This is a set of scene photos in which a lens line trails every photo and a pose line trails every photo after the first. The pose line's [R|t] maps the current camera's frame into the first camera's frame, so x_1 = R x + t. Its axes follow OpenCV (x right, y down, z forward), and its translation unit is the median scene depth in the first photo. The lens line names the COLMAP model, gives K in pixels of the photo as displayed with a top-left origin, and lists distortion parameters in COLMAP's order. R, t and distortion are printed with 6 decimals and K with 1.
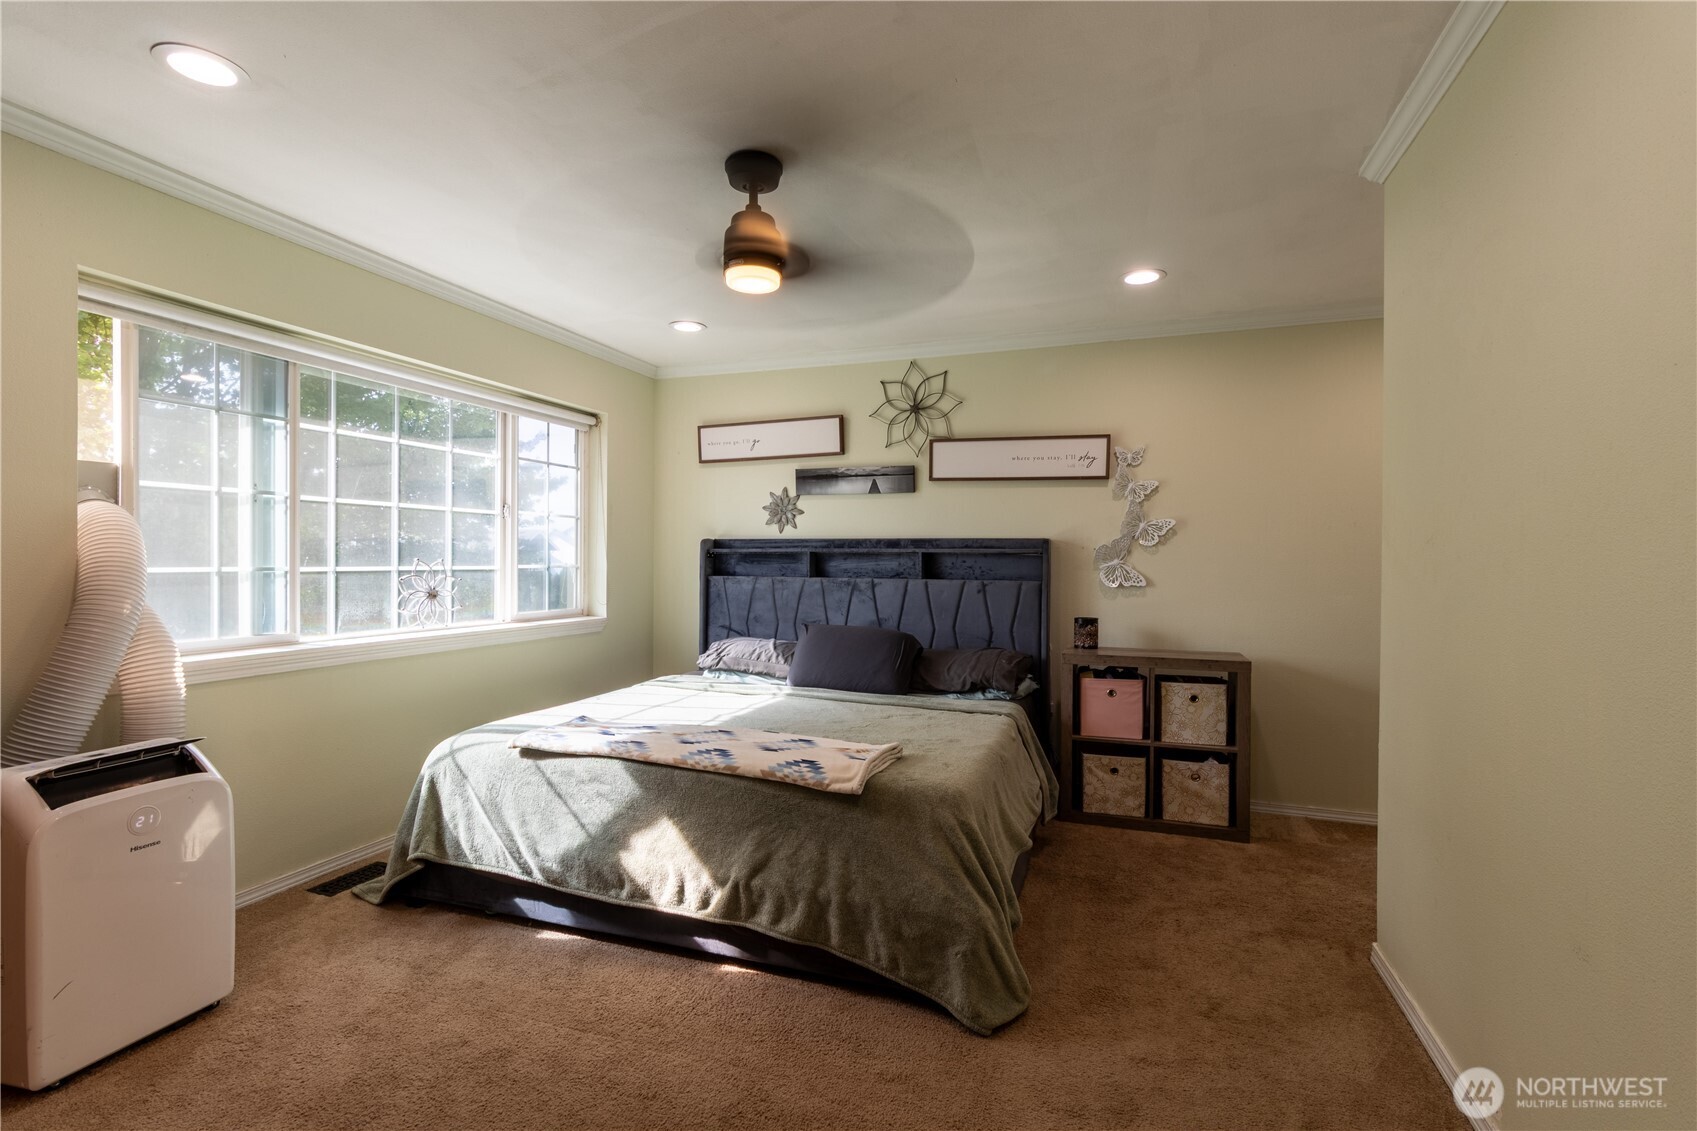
lens RADIAL K [[790.7, 0, 848.5], [0, 790.7, 565.5], [0, 0, 1]] dist [0.001324, 0.000154]
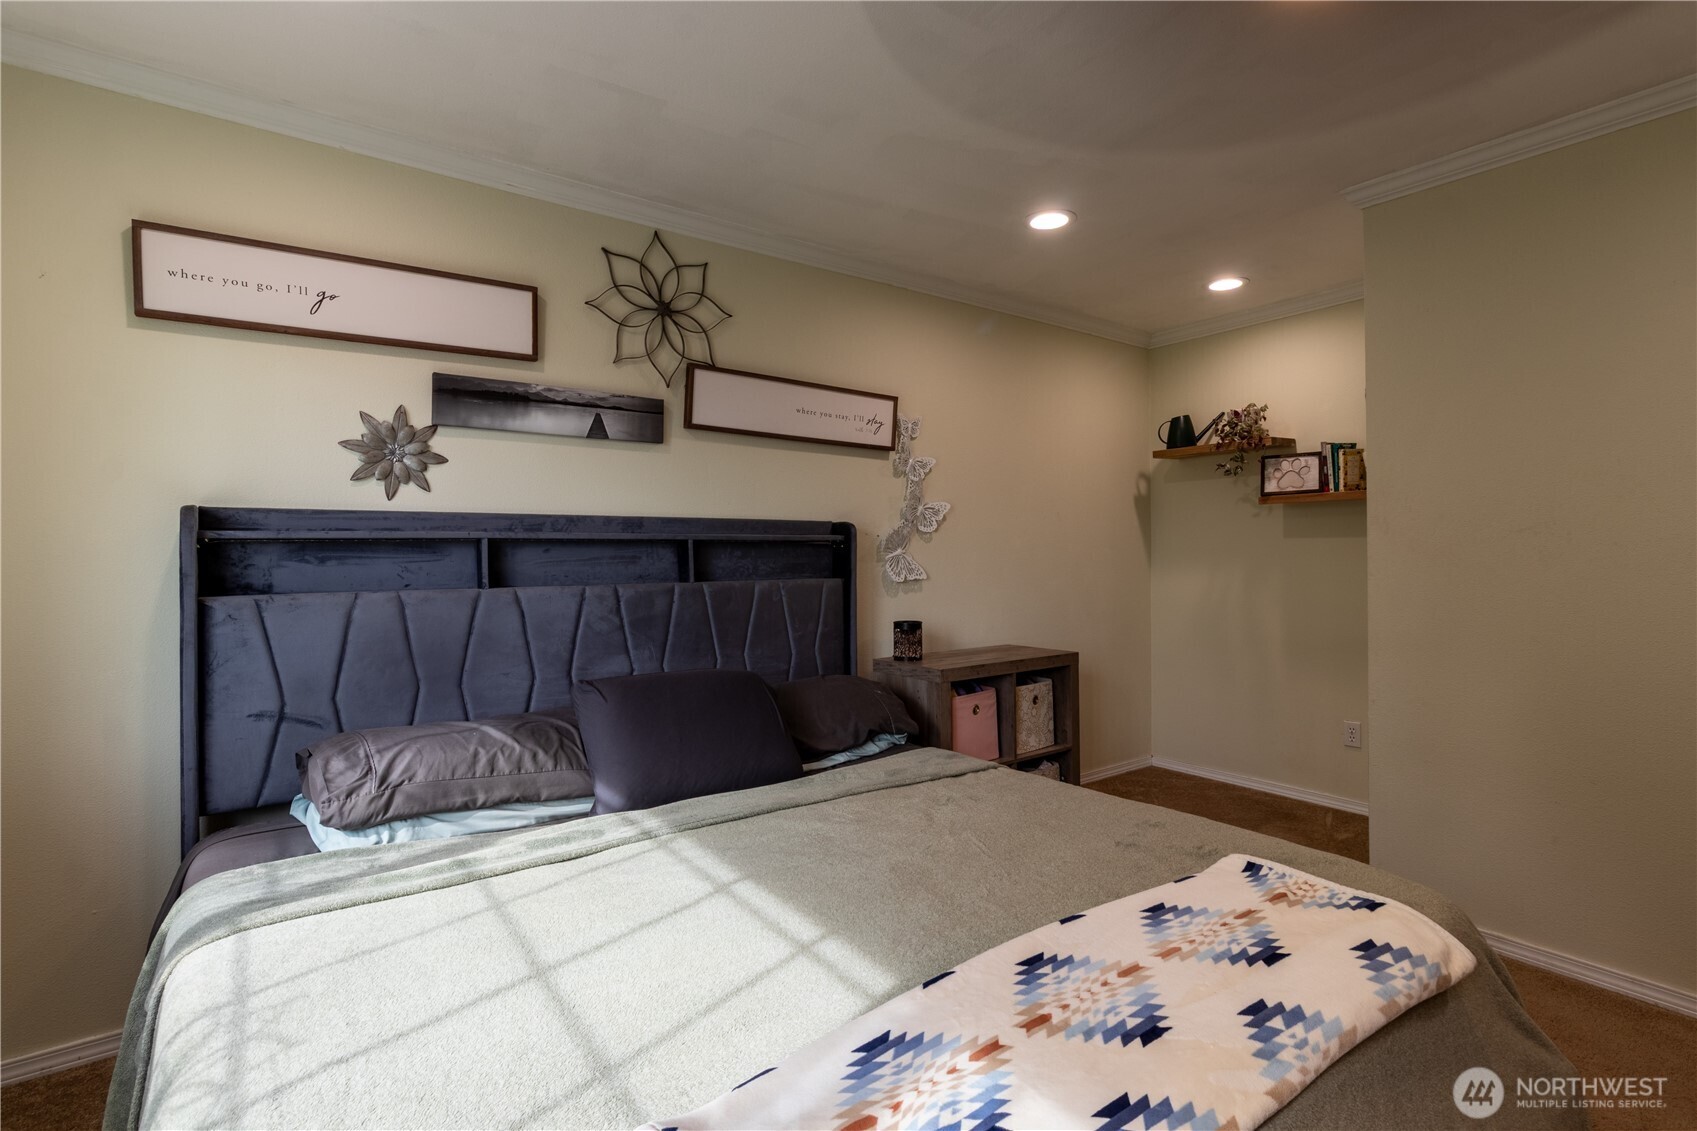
lens RADIAL K [[793.6, 0, 847.2], [0, 793.6, 545.7], [0, 0, 1]] dist [0.002757, 0.000209]
pose [[0.558334, -0.003502, 0.829609, -0.350361], [0.017653, 0.999815, -0.007660, -0.004714], [-0.829428, 0.018922, 0.558293, 0.528100]]
